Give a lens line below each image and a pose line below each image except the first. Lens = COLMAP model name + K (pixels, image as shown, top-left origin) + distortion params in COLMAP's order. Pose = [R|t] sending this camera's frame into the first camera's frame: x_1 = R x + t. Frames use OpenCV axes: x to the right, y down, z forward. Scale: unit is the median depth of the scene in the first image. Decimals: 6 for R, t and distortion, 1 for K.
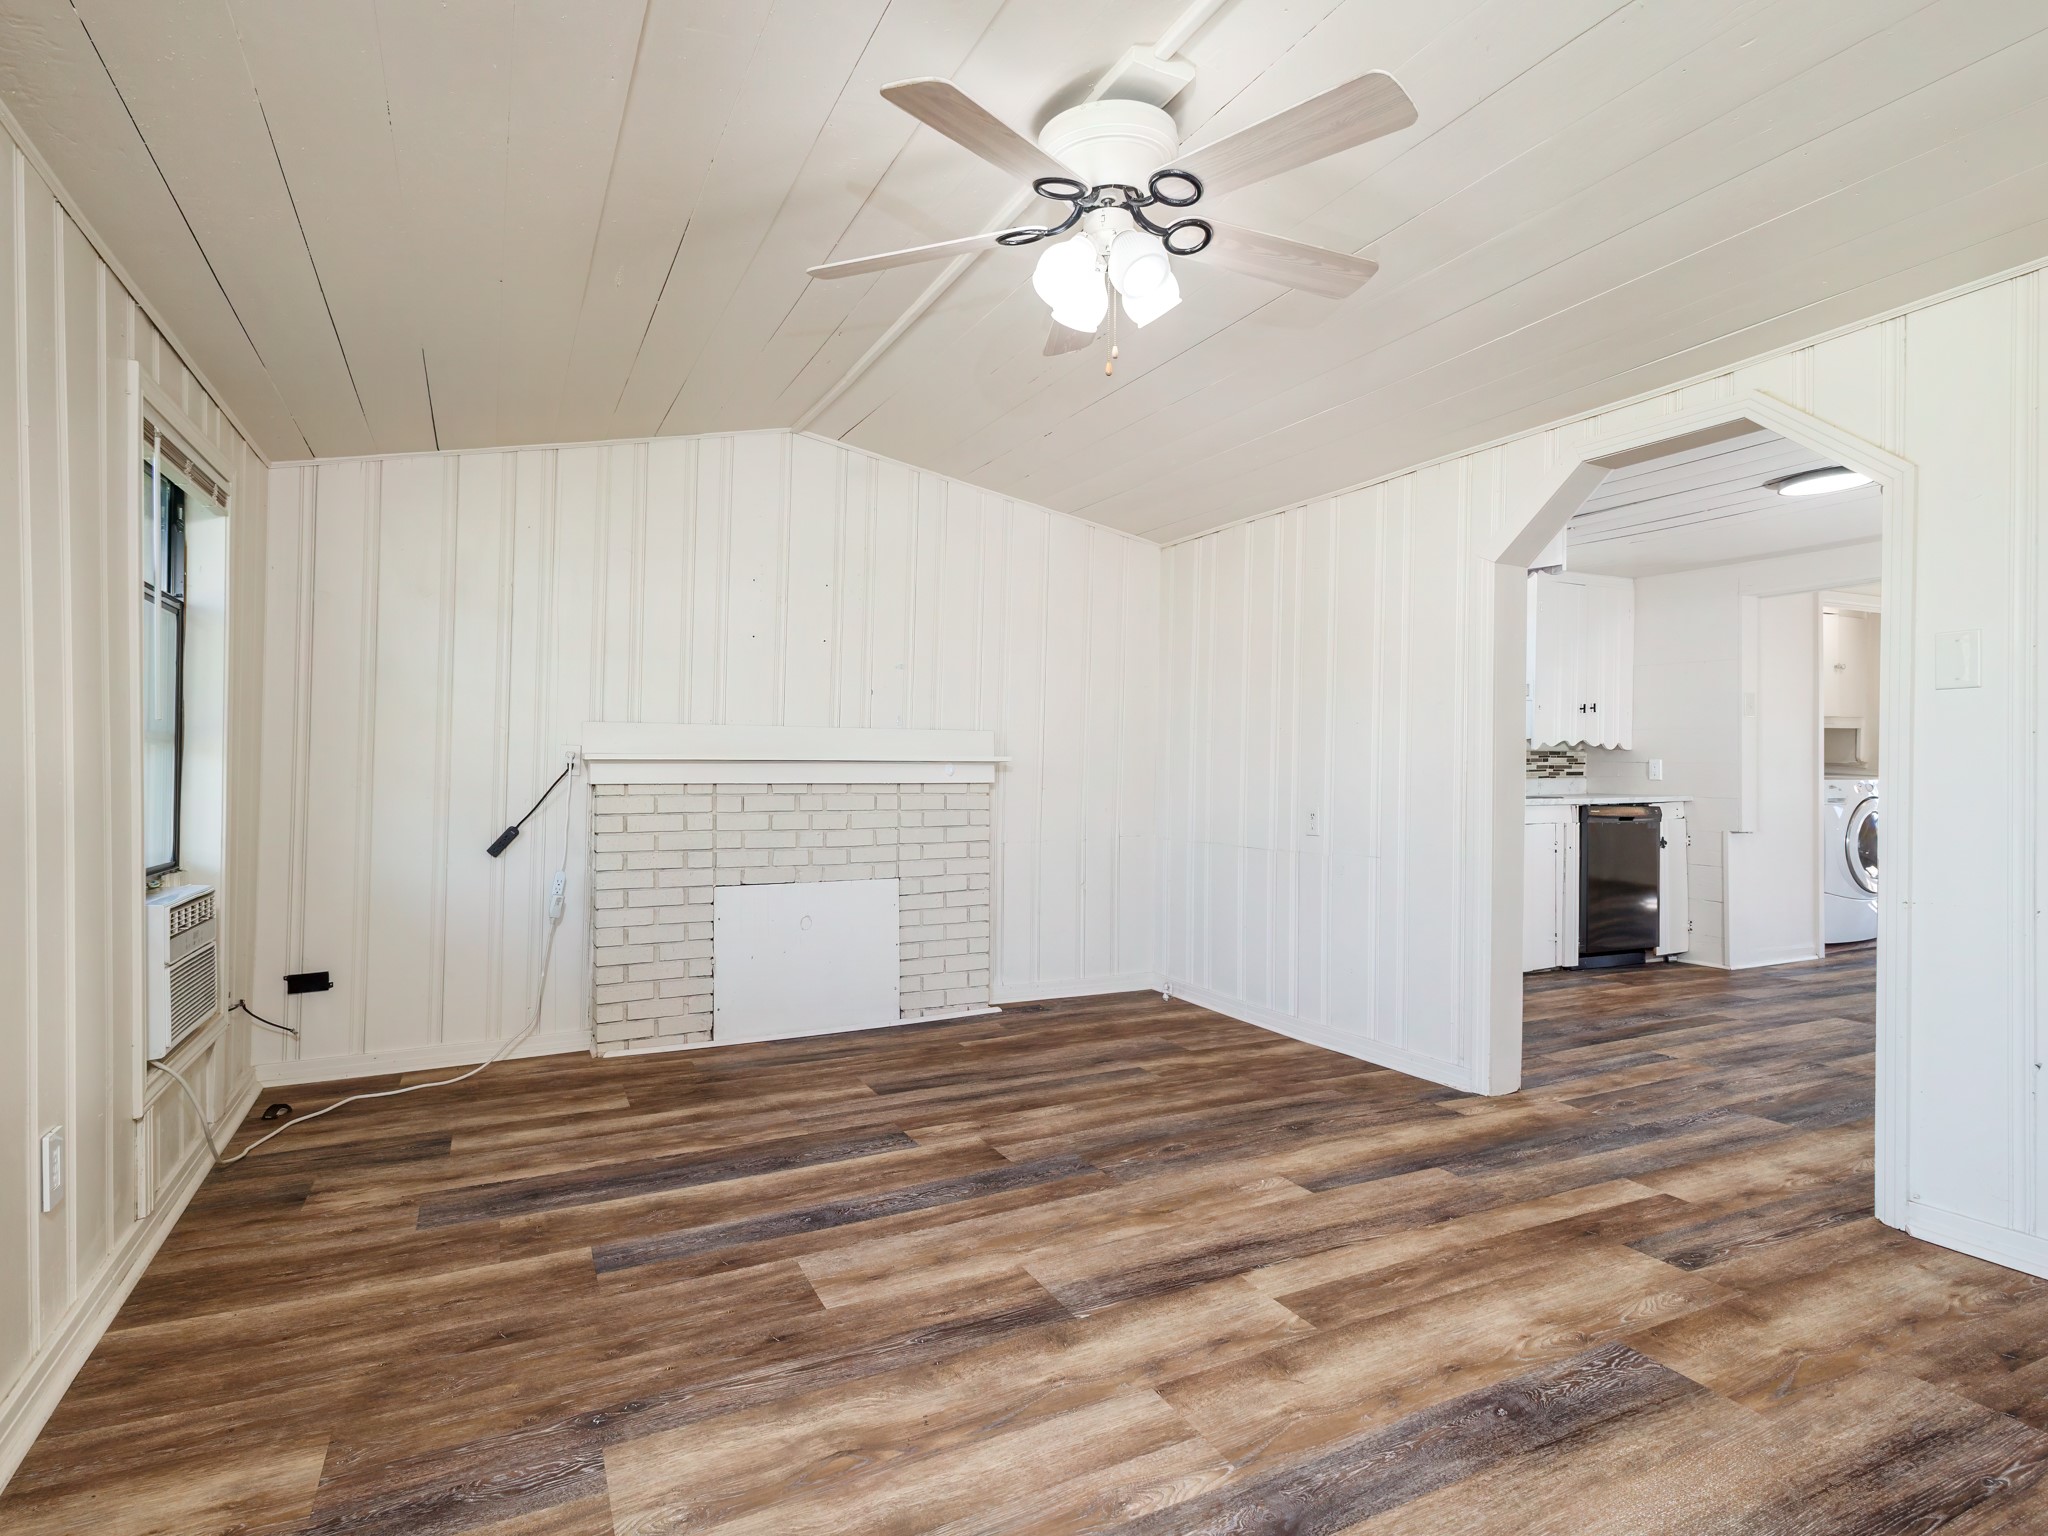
lens RADIAL K [[1060.0, 0, 1024.4], [0, 1060.0, 773.7], [0, 0, 1]] dist [0.012068, -0.001070]
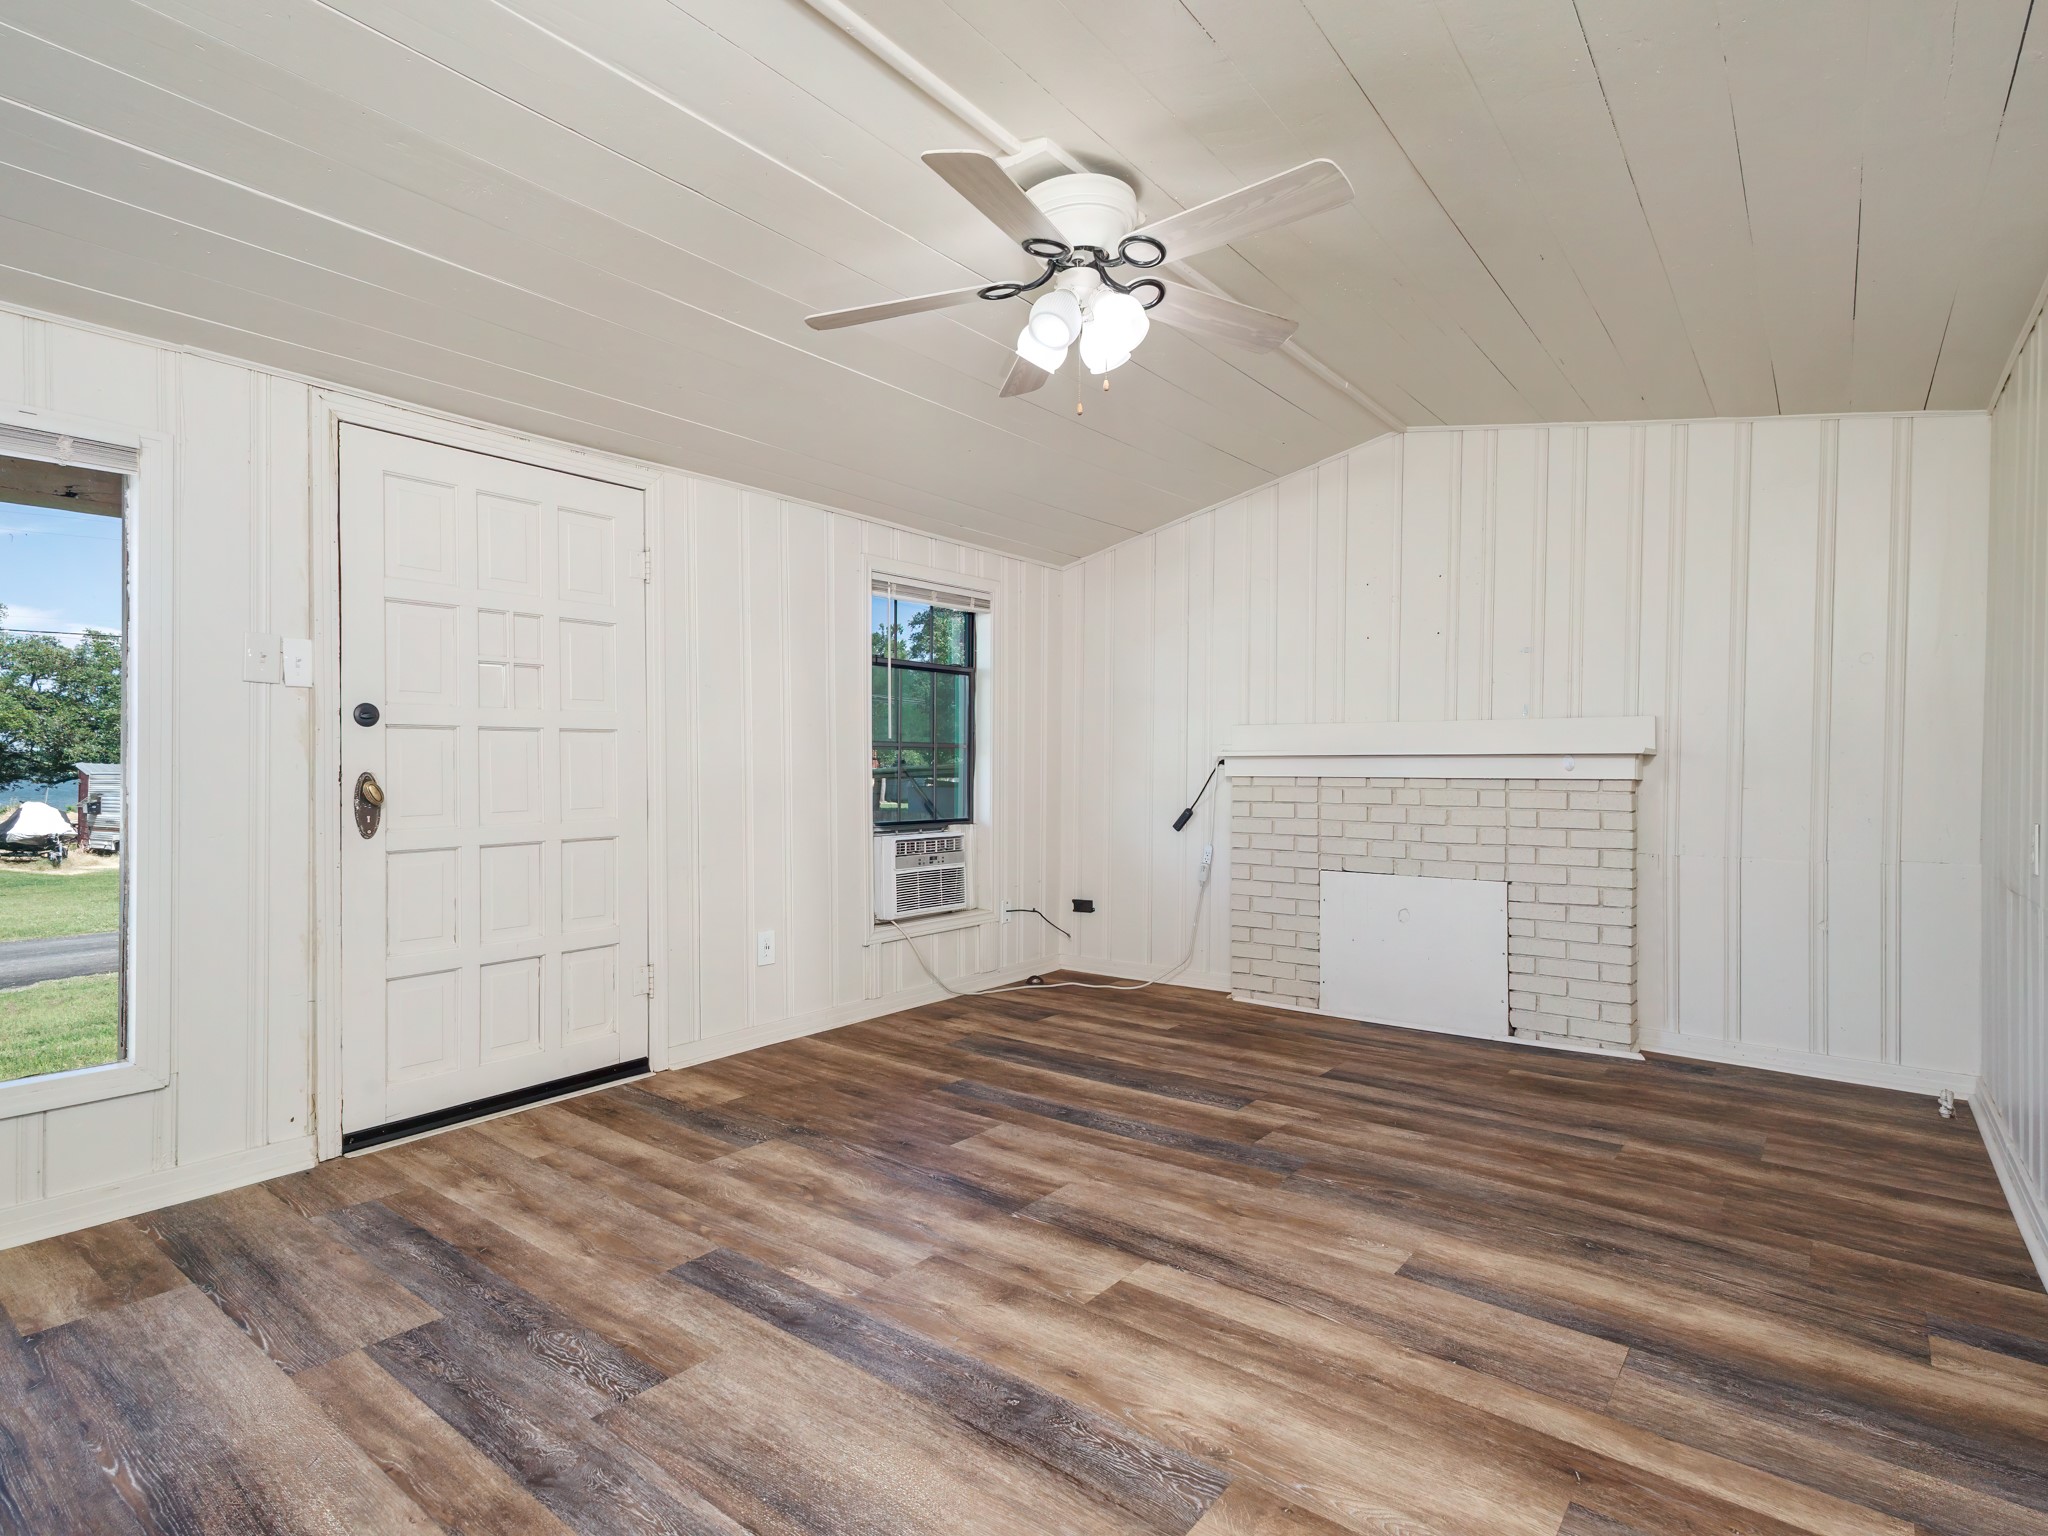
lens RADIAL K [[1060.0, 0, 1016.6], [0, 1060.0, 772.4], [0, 0, 1]] dist [0.012068, -0.001070]
pose [[0.423849, 0.003844, -0.905725, 0.805618], [-0.000264, 0.999991, 0.004120, 0.000357], [0.905733, -0.001507, 0.423846, 0.343814]]
